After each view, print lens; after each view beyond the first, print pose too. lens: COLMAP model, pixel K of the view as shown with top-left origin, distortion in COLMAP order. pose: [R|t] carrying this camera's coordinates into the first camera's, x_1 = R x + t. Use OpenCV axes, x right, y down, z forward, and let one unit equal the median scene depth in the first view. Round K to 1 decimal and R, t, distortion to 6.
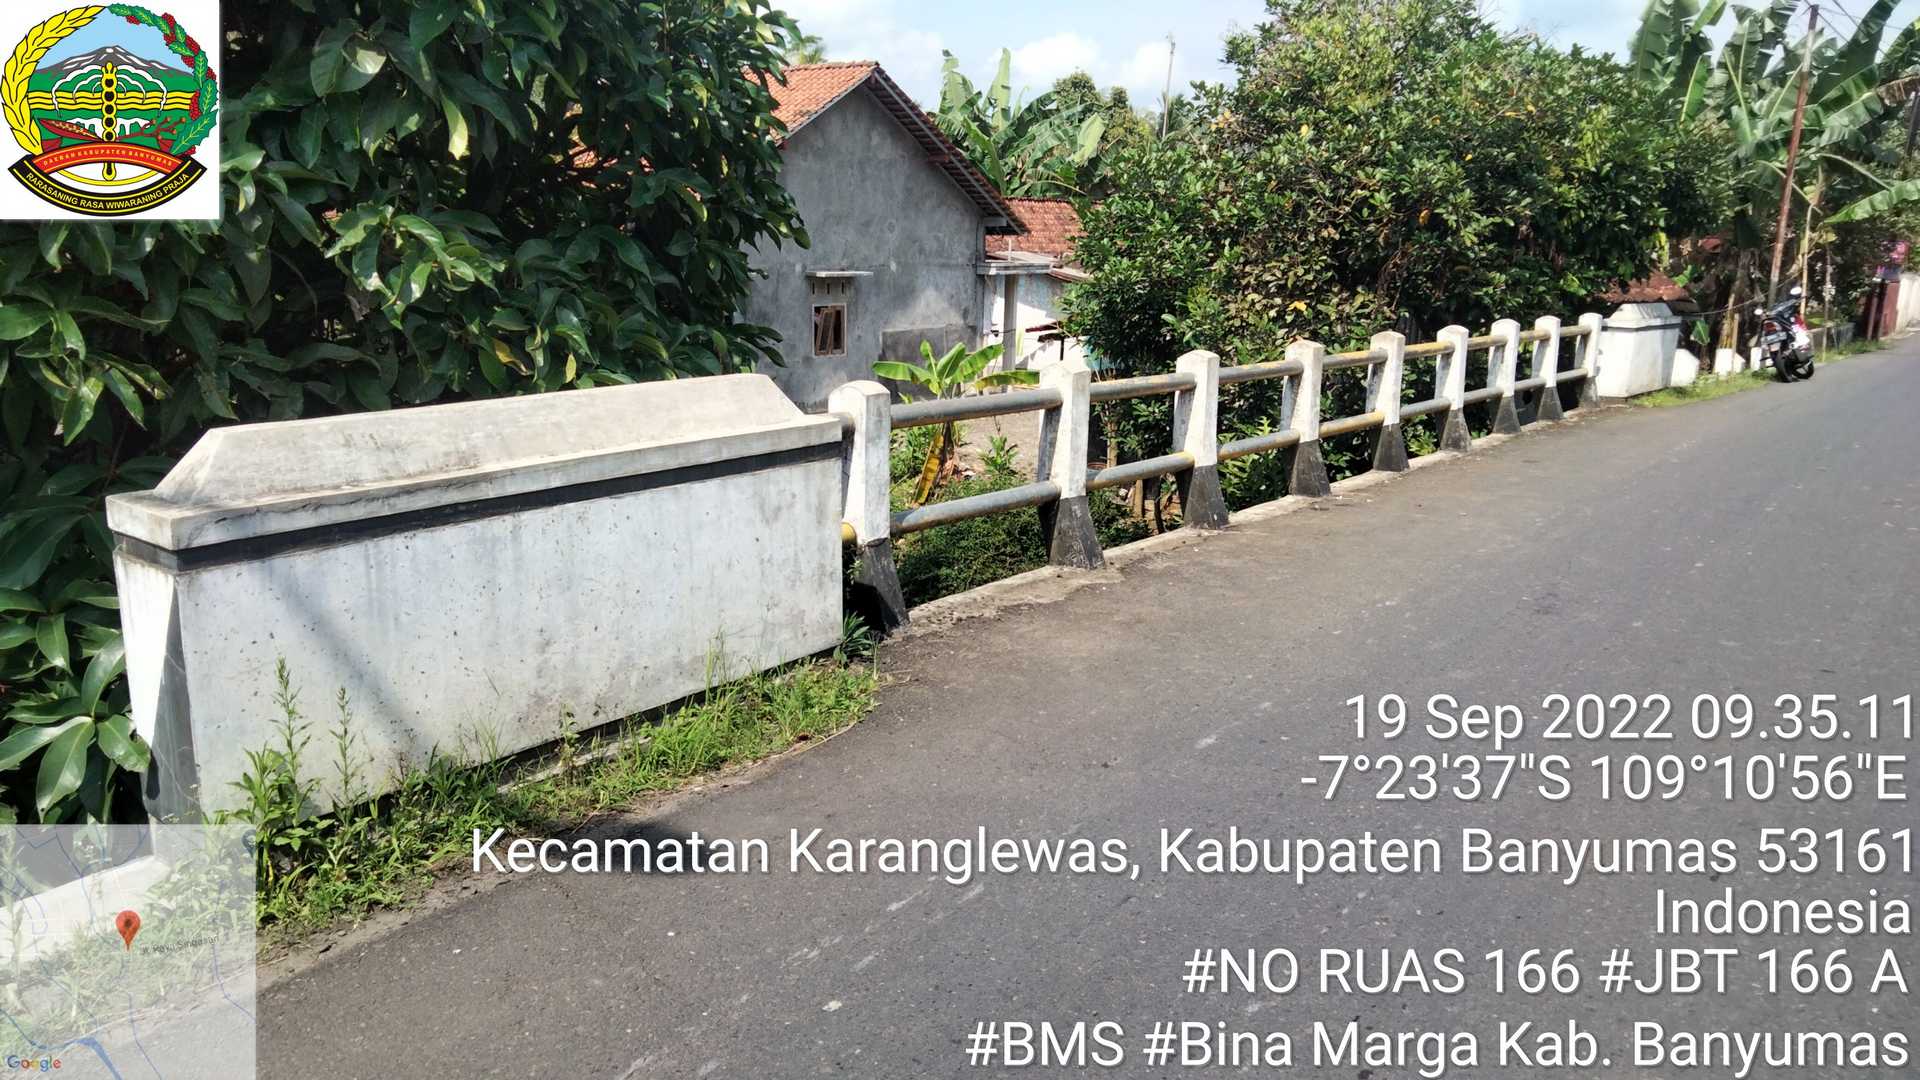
lens RADIAL K [[1432.5, 0, 960.0], [0, 1432.5, 540.0], [0, 0, 1]] dist [0.014386, -0.004253]
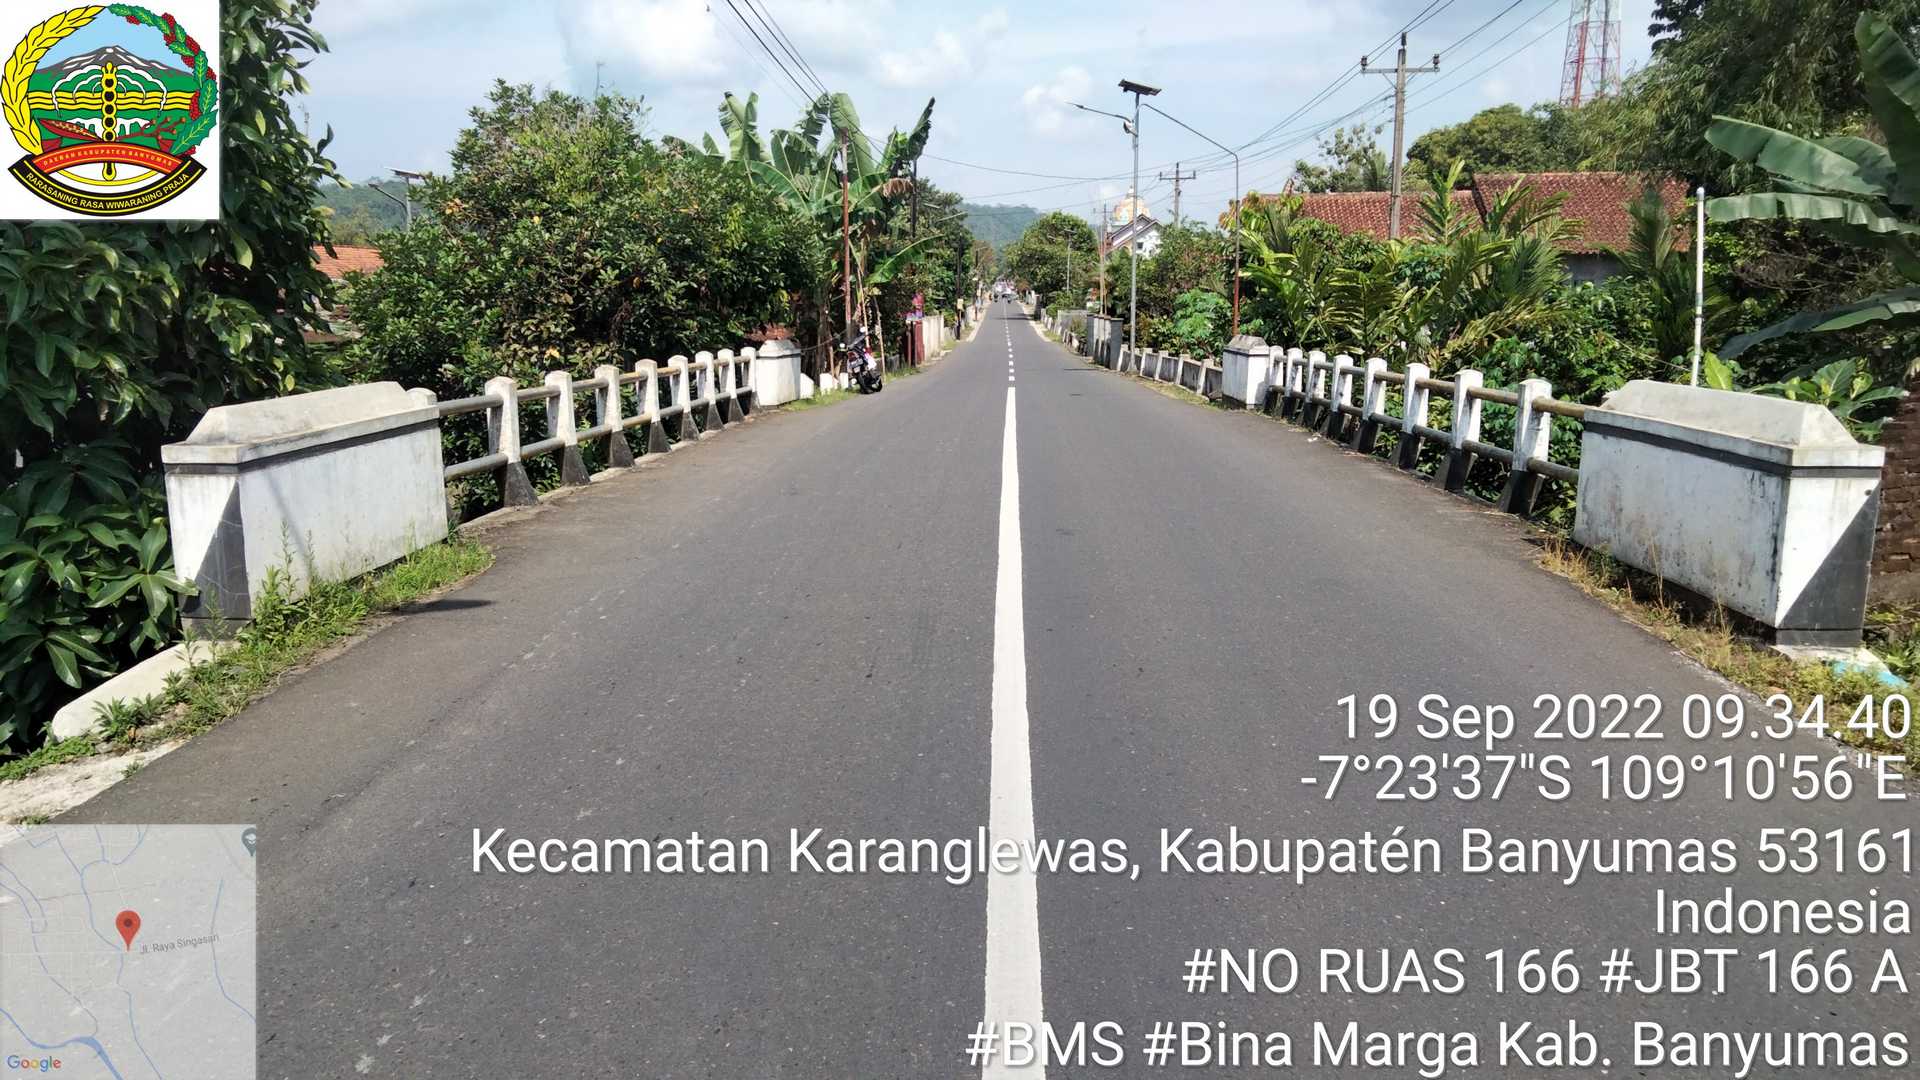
lens RADIAL K [[1432.5, 0, 960.0], [0, 1432.5, 540.0], [0, 0, 1]] dist [0.014386, -0.004253]
pose [[0.825483, -0.114321, 0.552729, -0.201185], [0.136115, 0.990692, 0.001621, 0.059690], [-0.547769, 0.073896, 0.833359, -0.294354]]
